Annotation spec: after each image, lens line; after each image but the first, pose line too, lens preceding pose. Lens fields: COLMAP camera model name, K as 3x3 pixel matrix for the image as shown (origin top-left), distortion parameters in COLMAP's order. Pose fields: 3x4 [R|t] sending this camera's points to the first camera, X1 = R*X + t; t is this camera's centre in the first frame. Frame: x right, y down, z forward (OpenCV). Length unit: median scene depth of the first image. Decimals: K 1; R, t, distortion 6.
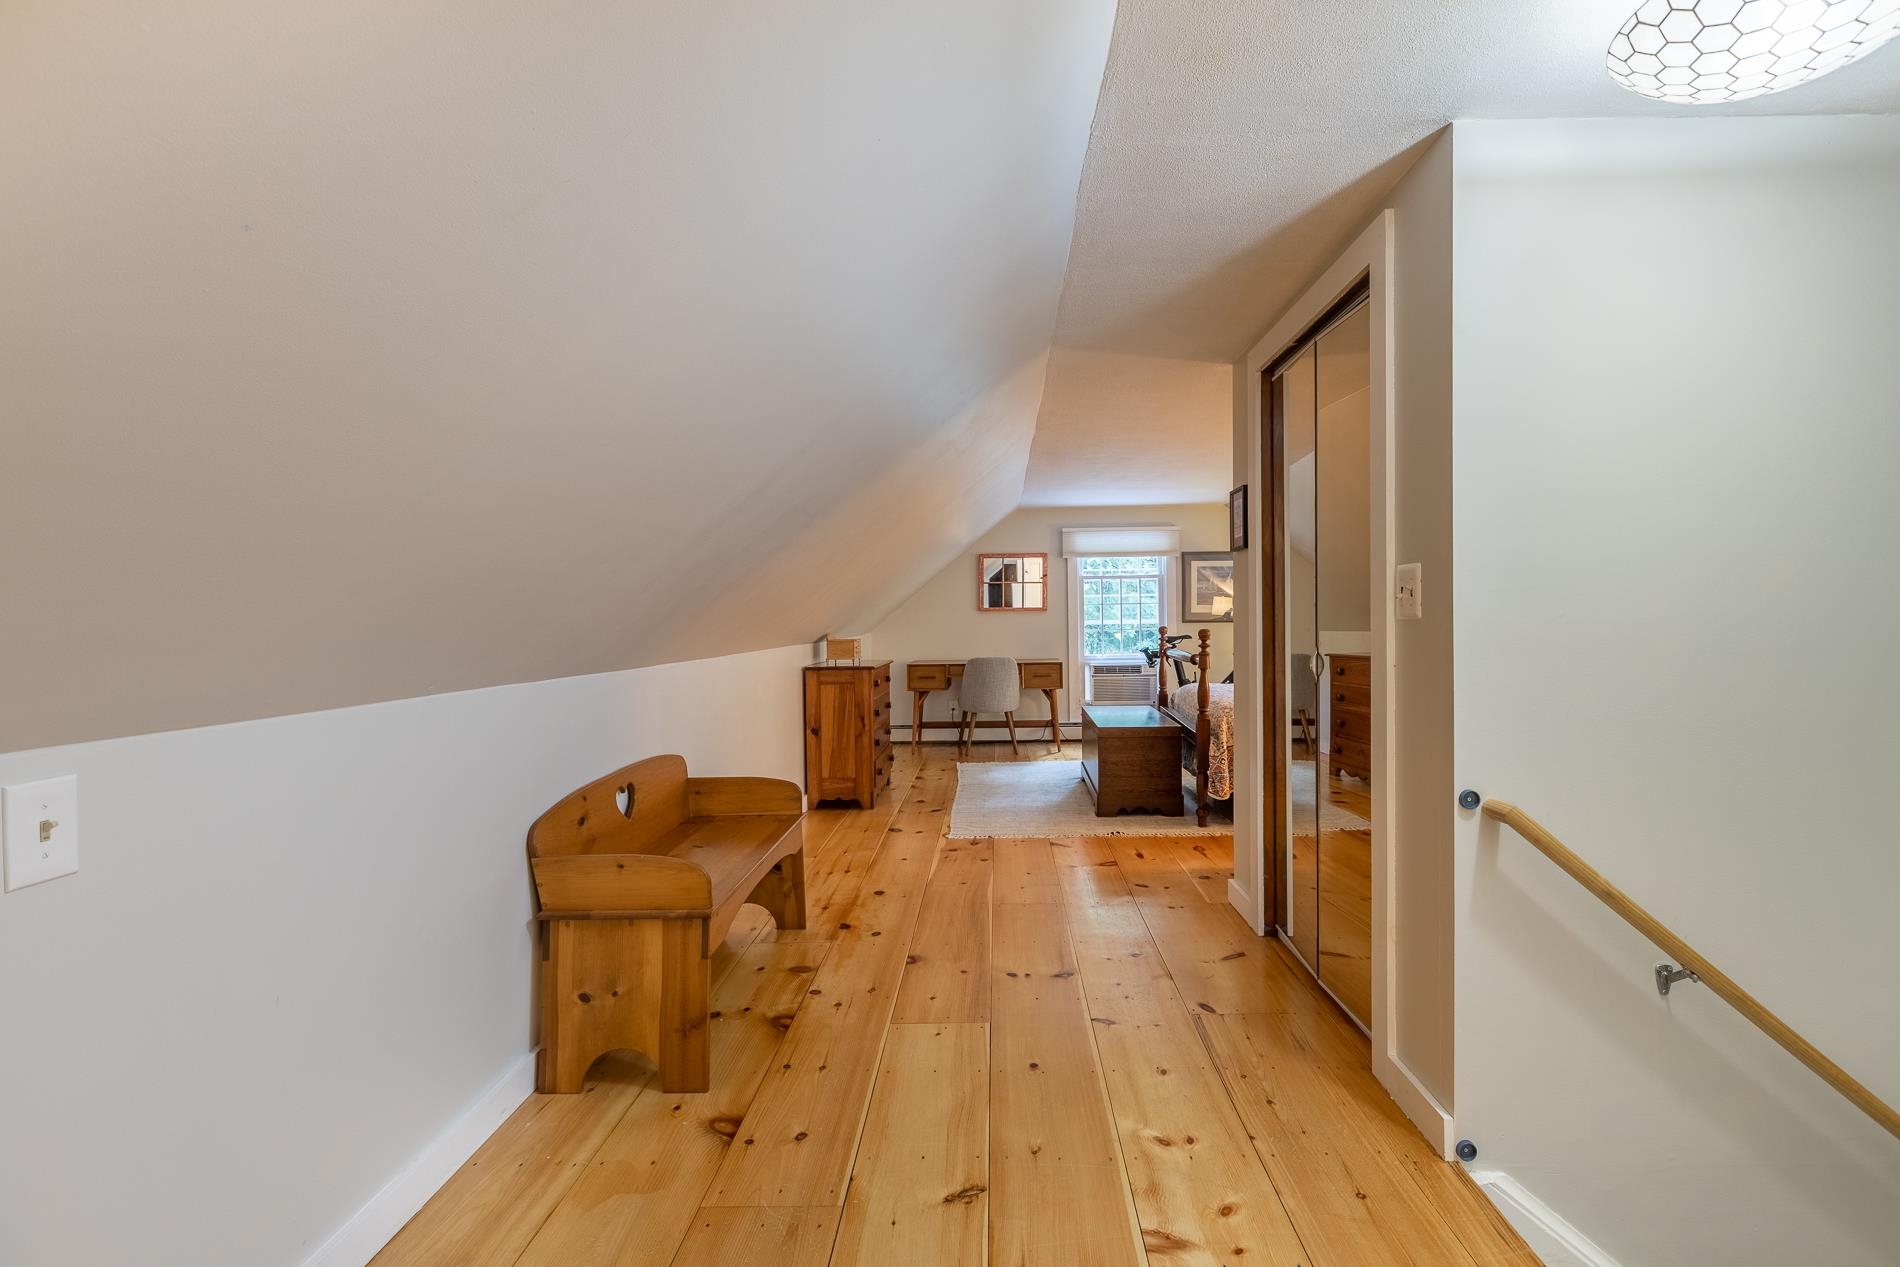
lens RADIAL K [[858.0, 0, 955.1], [0, 858.0, 578.7], [0, 0, 1]] dist [0.002767, 0.000444]
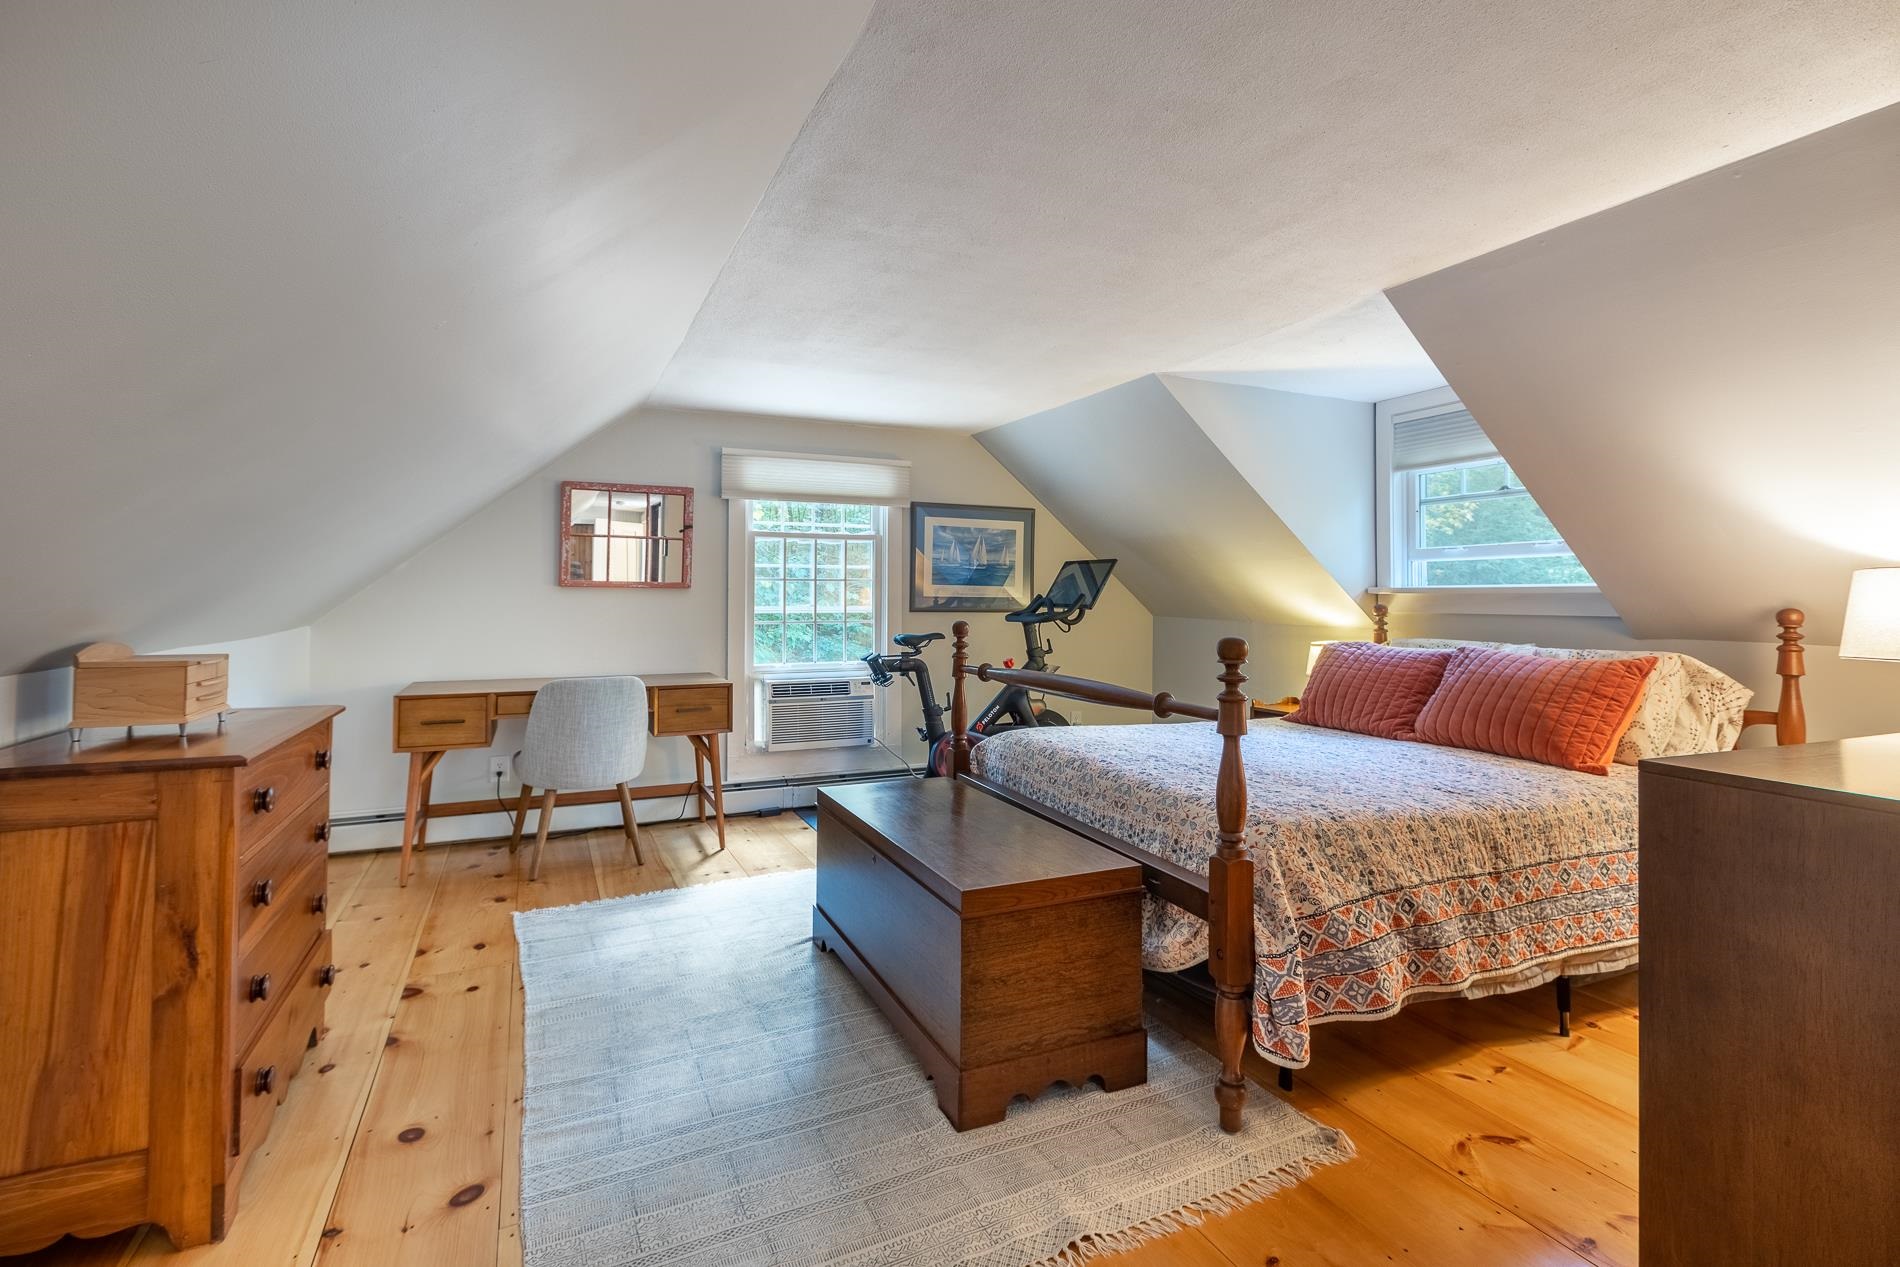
lens RADIAL K [[858.0, 0, 955.1], [0, 858.0, 578.7], [0, 0, 1]] dist [0.002767, 0.000444]
pose [[0.874599, 0.027880, 0.484044, -0.016860], [-0.037893, 0.999222, 0.010913, 0.018866], [-0.483364, -0.027887, 0.874975, 0.438213]]
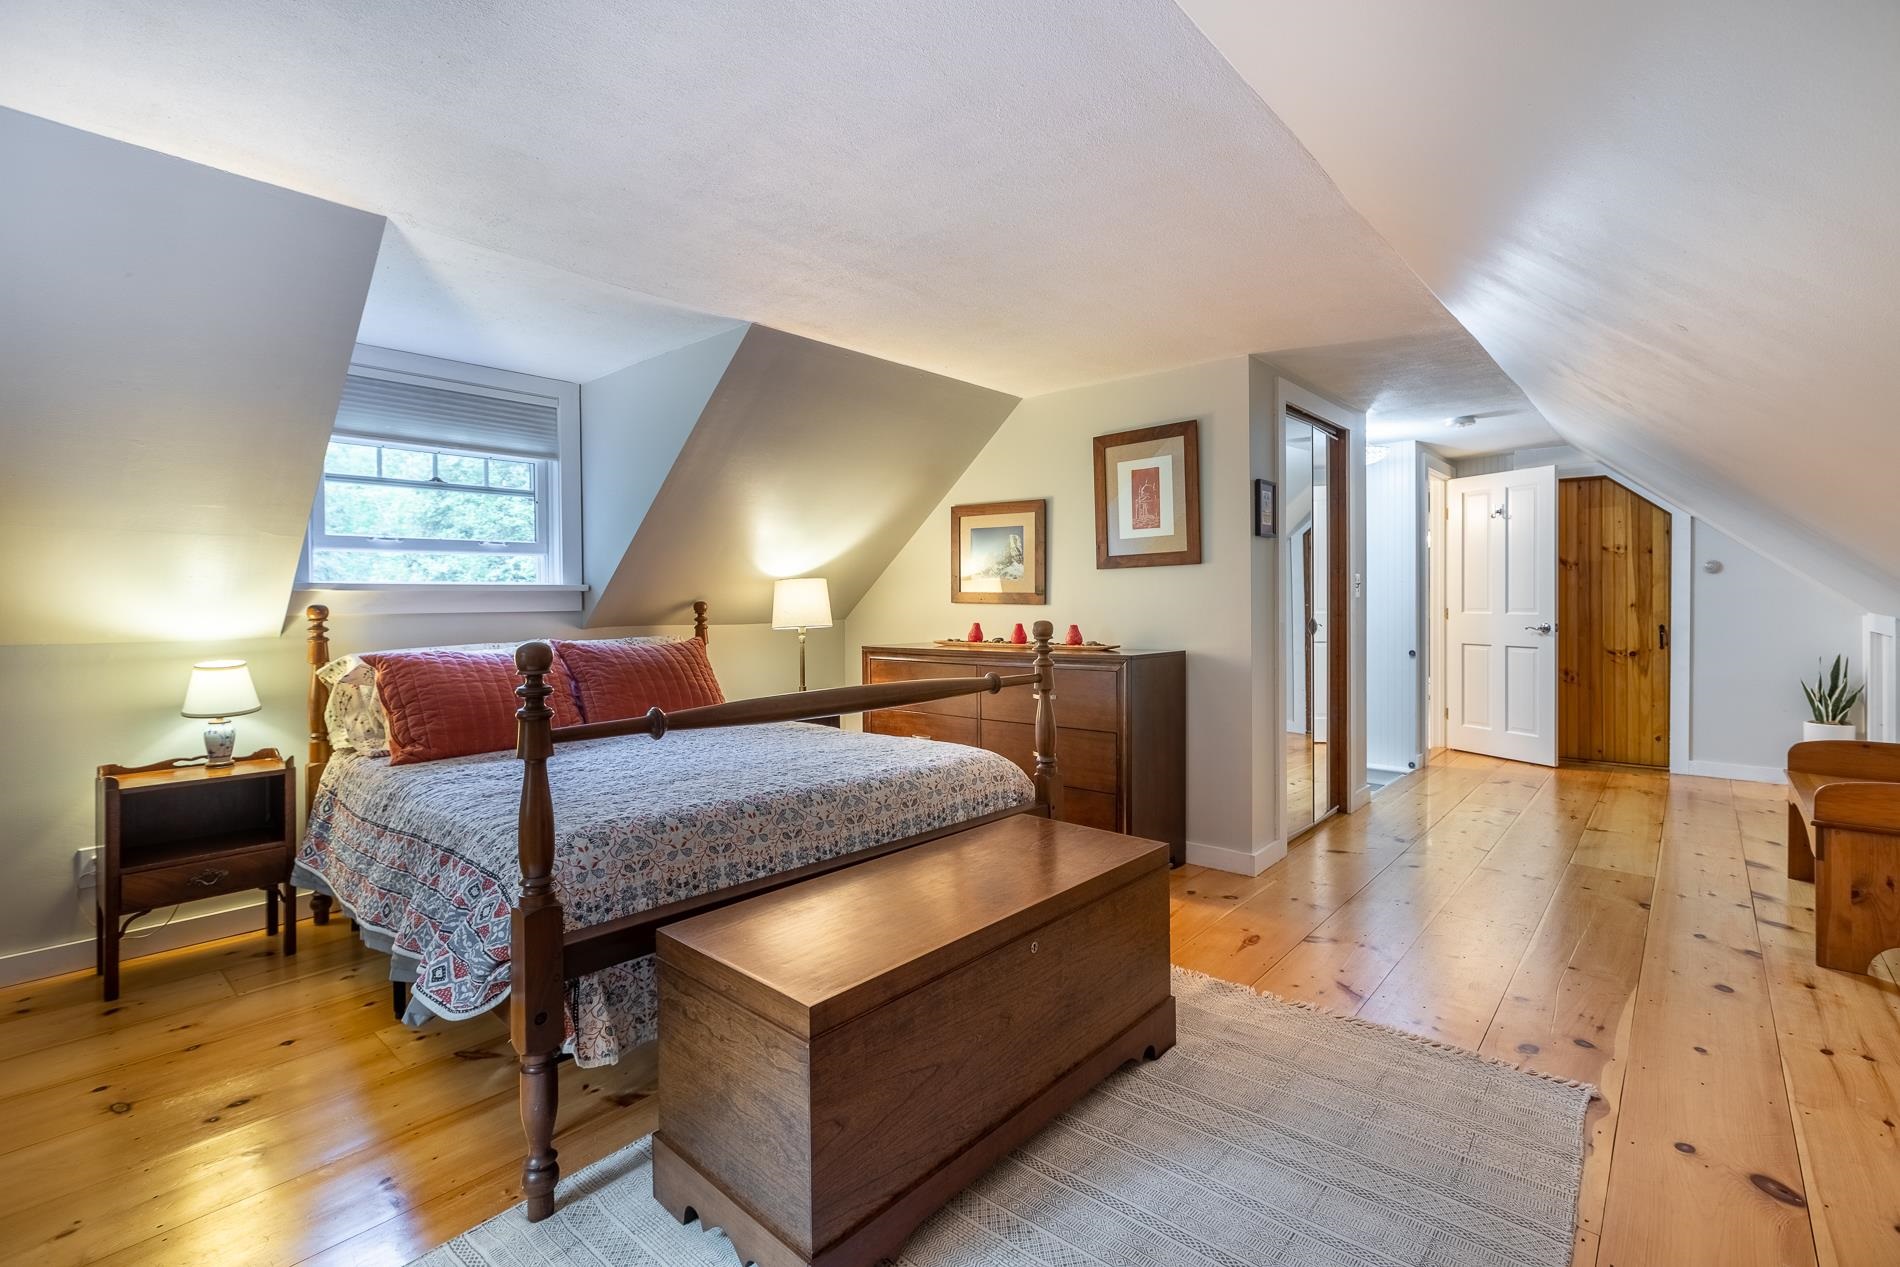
lens RADIAL K [[836.6, 0, 959.7], [0, 836.6, 599.3], [0, 0, 1]] dist [0.000872, 0.000186]
pose [[-0.782802, 0.013981, 0.622114, -0.014866], [-0.014323, 0.999078, -0.040475, 0.042010], [-0.622107, -0.040595, -0.781879, 0.946022]]
